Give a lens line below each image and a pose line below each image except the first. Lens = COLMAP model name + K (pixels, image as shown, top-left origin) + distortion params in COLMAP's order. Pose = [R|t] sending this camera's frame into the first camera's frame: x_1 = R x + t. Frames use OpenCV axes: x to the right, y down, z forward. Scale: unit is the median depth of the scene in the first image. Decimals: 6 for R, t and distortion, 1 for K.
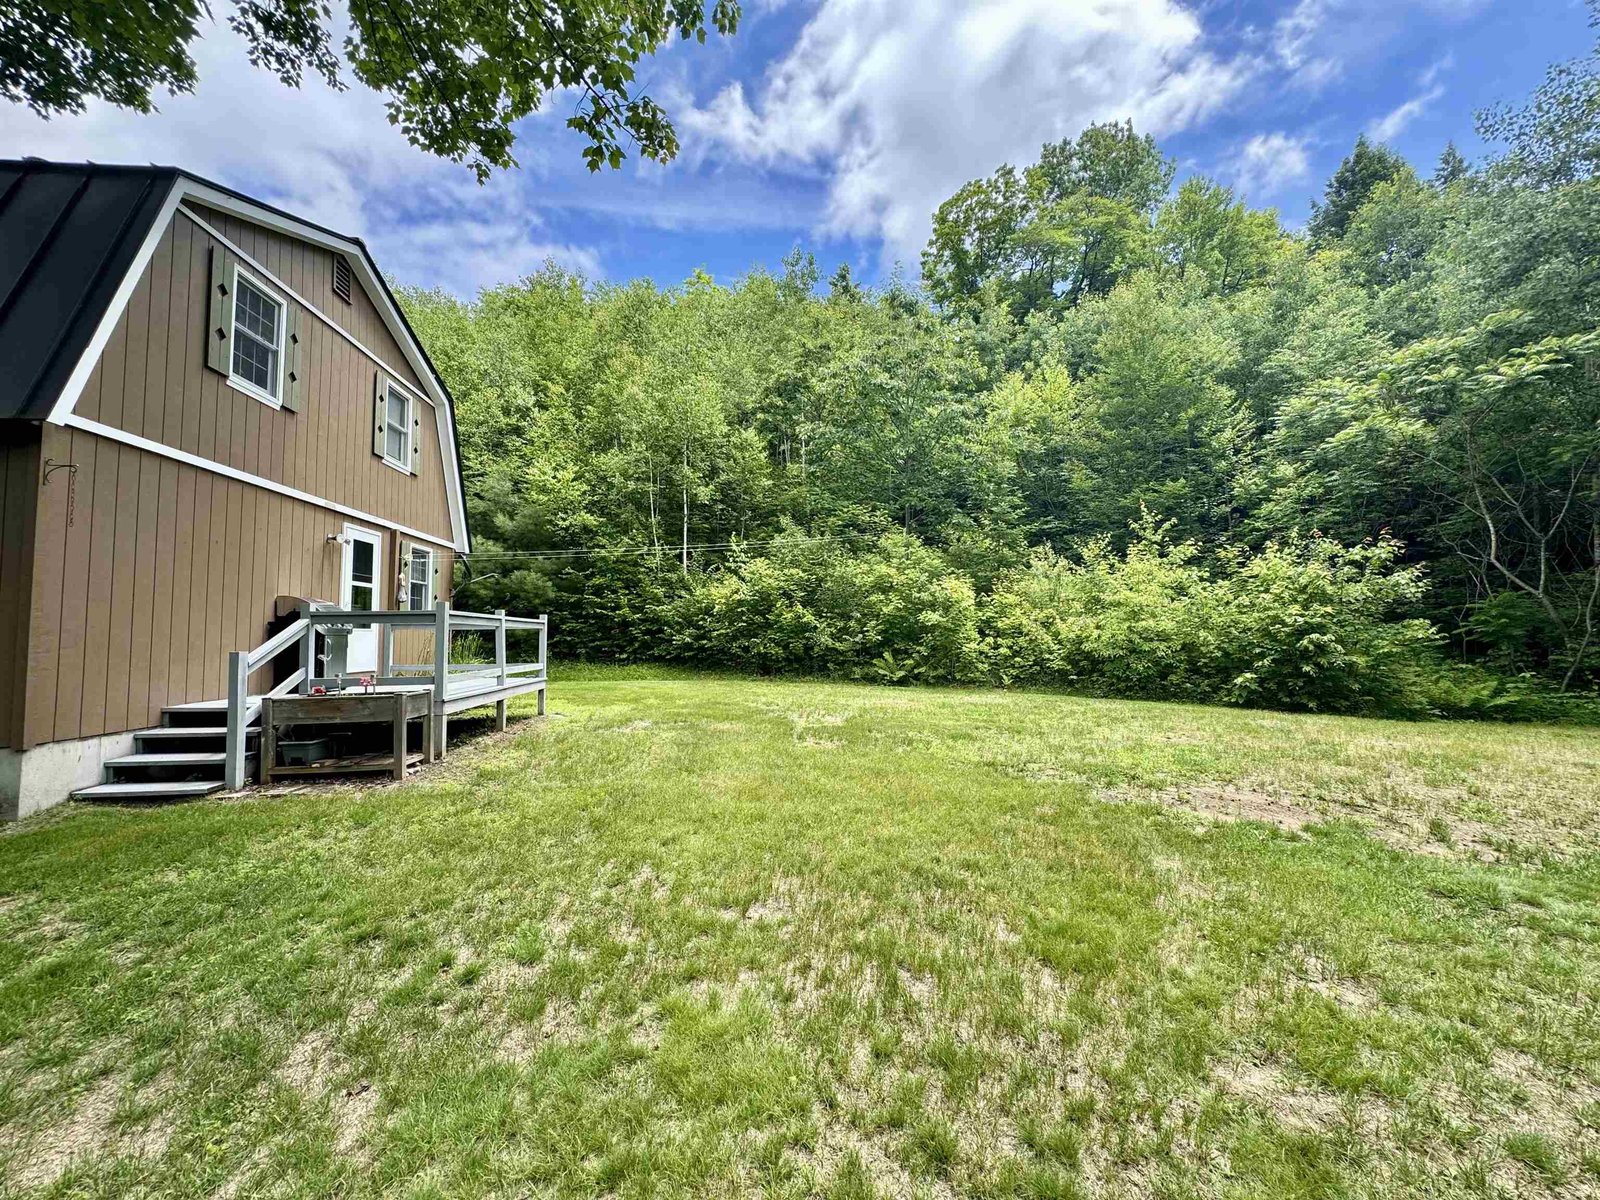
lens RADIAL K [[634.8, 0, 785.1], [0, 634.8, 599.3], [0, 0, 1]] dist [0.002057, -0.001098]
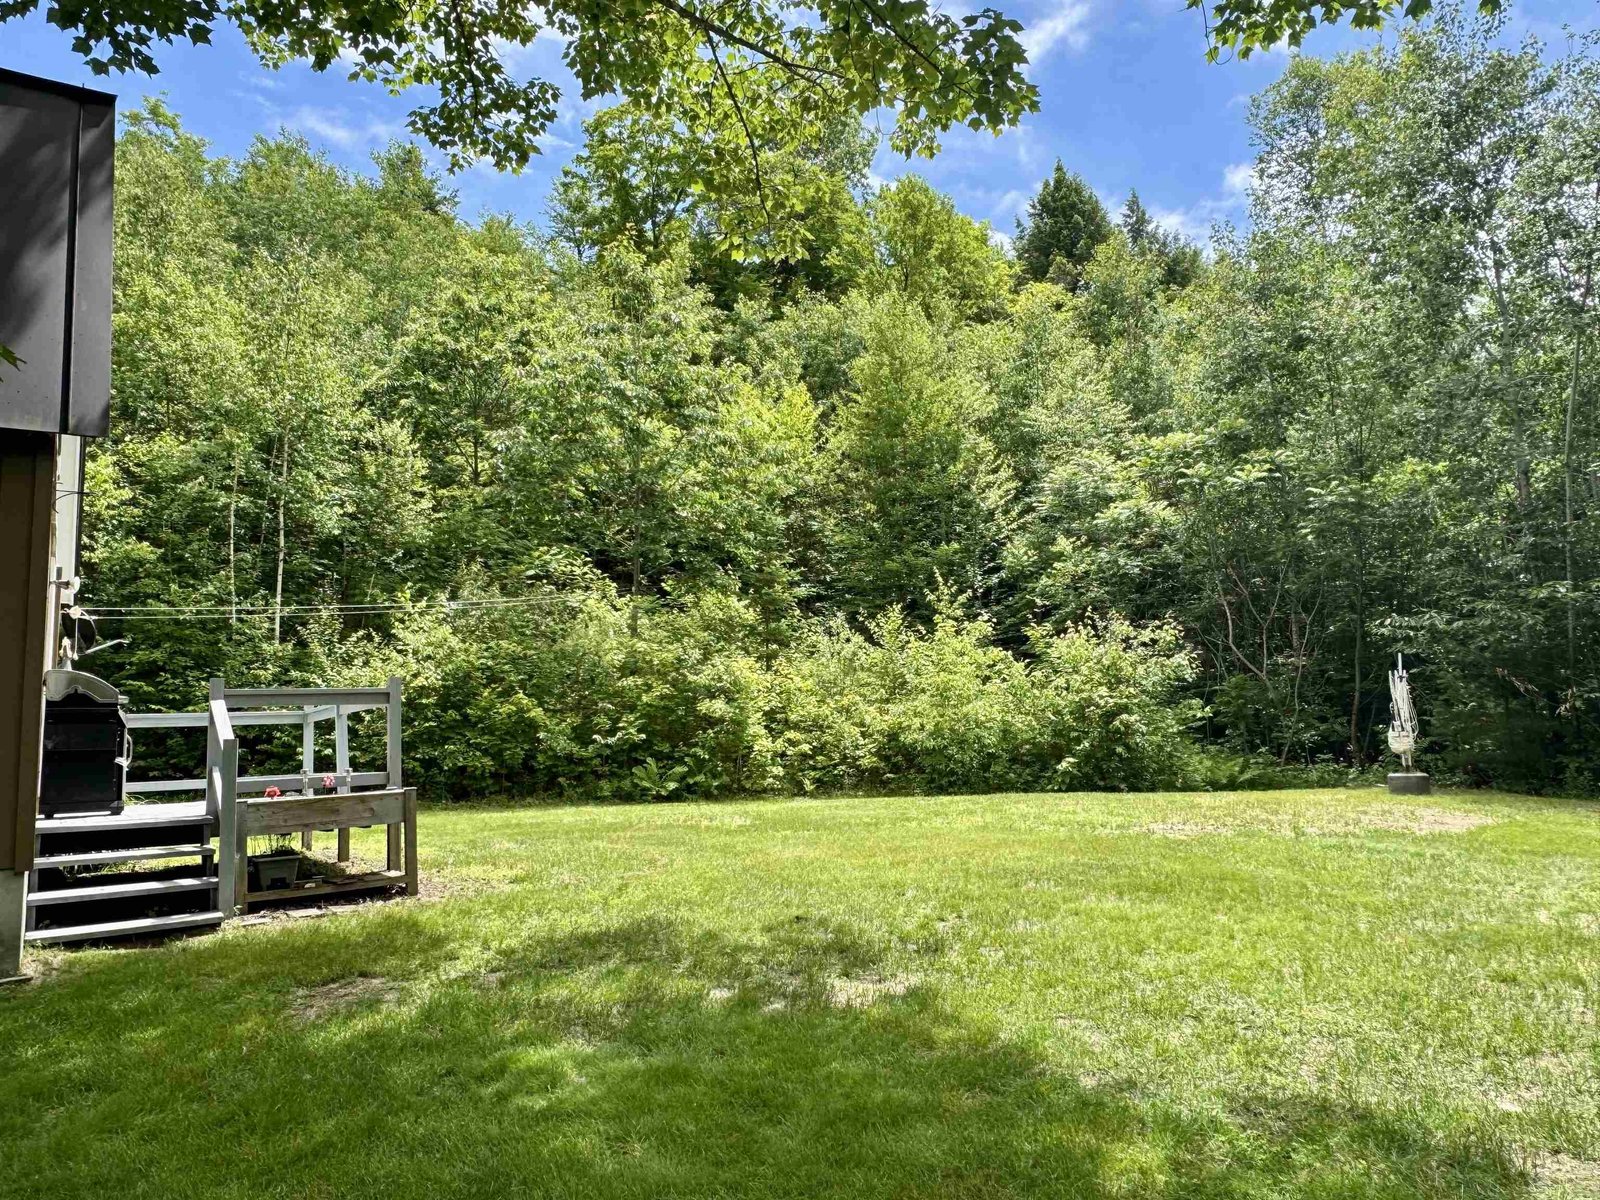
lens RADIAL K [[1043.3, 0, 786.7], [0, 1043.3, 603.5], [0, 0, 1]] dist [-0.000293, 0.002341]
pose [[0.881211, 0.033944, 0.471504, -0.286730], [0.006353, 0.996478, -0.083611, 0.009217], [-0.472681, 0.076674, 0.877891, -0.144942]]
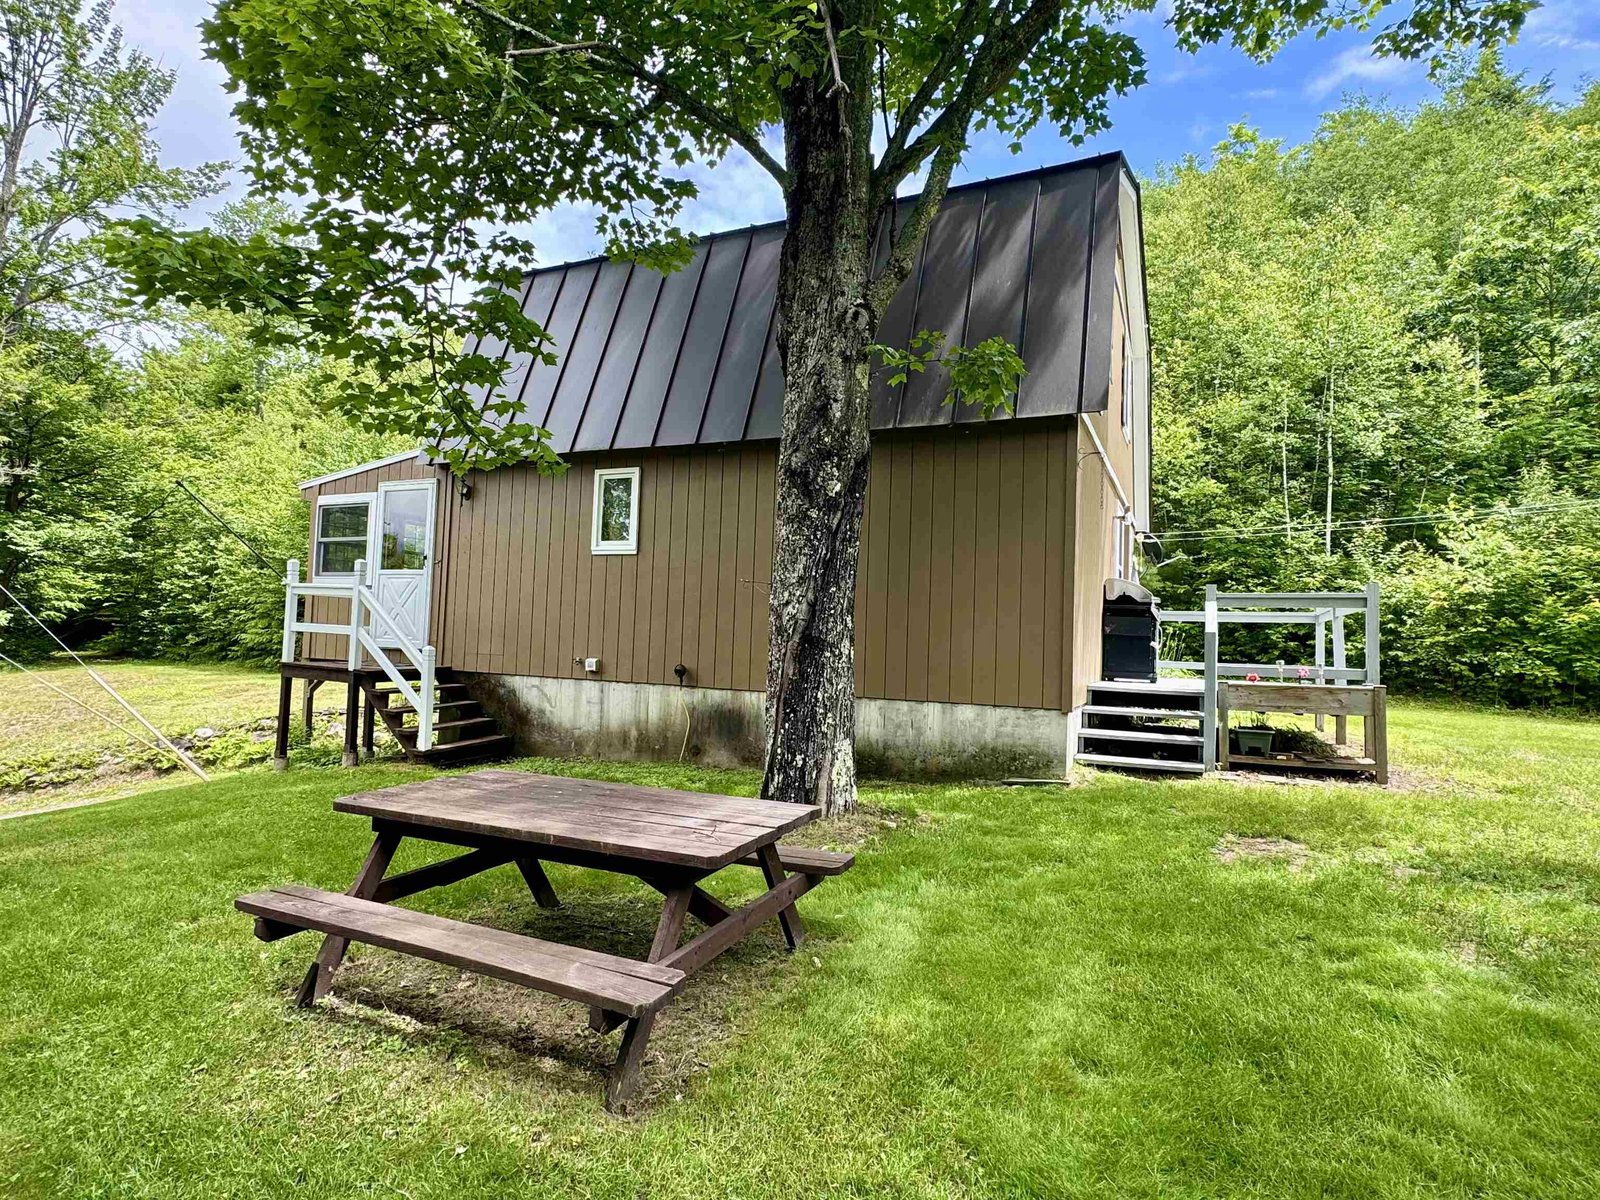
lens RADIAL K [[835.8, 0, 803.2], [0, 835.8, 600.8], [0, 0, 1]] dist [-0.004607, 0.001959]
pose [[0.863134, 0.013446, -0.504796, -0.270380], [-0.010278, 0.999906, 0.009061, 0.009224], [0.504870, -0.002632, 0.863191, -0.142560]]
